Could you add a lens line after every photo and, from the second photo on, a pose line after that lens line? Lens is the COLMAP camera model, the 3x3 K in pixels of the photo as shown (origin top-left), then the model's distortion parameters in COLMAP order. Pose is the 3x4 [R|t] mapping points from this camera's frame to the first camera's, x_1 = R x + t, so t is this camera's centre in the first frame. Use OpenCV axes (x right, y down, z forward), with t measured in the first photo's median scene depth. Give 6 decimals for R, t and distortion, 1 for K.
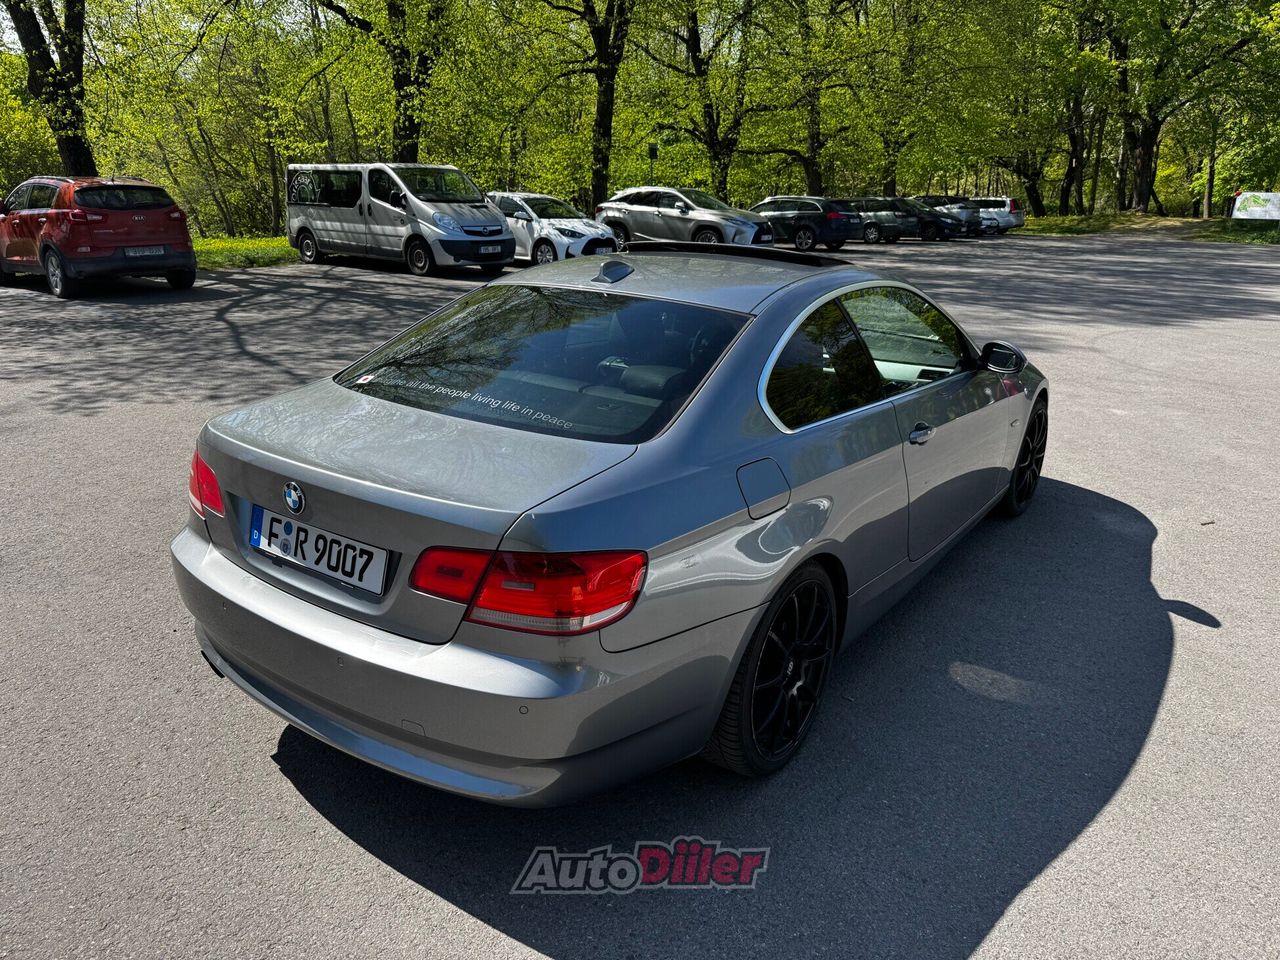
lens RADIAL K [[901.6, 0, 646.2], [0, 901.6, 474.3], [0, 0, 1]] dist [0.036017, -0.034888]
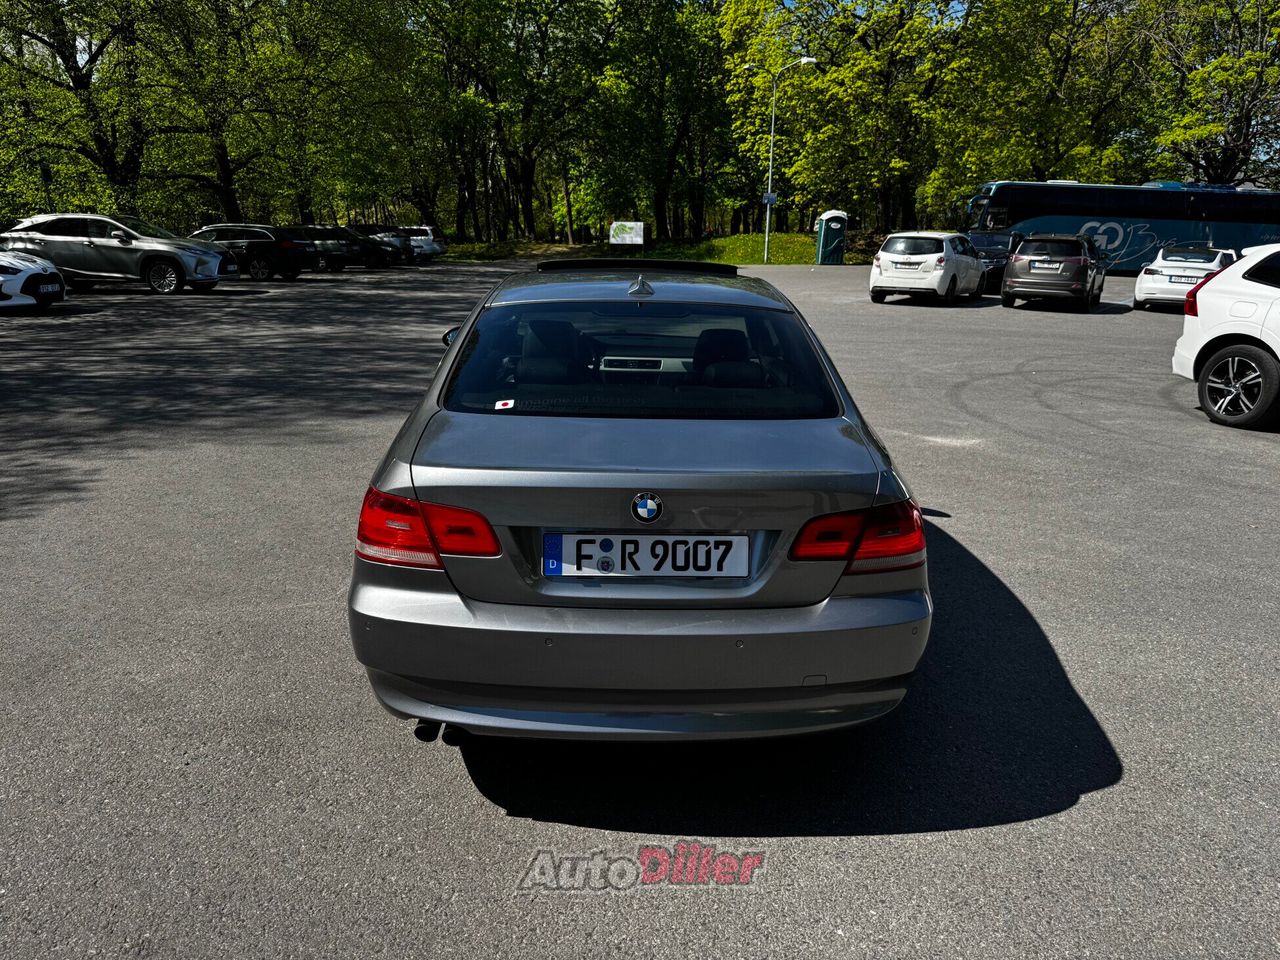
lens RADIAL K [[901.6, 0, 638.8], [0, 901.6, 481.2], [0, 0, 1]] dist [0.036017, -0.034888]
pose [[0.806990, -0.164899, 0.567077, -0.119567], [0.177869, 0.983505, 0.032872, -0.004642], [-0.563143, 0.074338, 0.823009, 0.021225]]
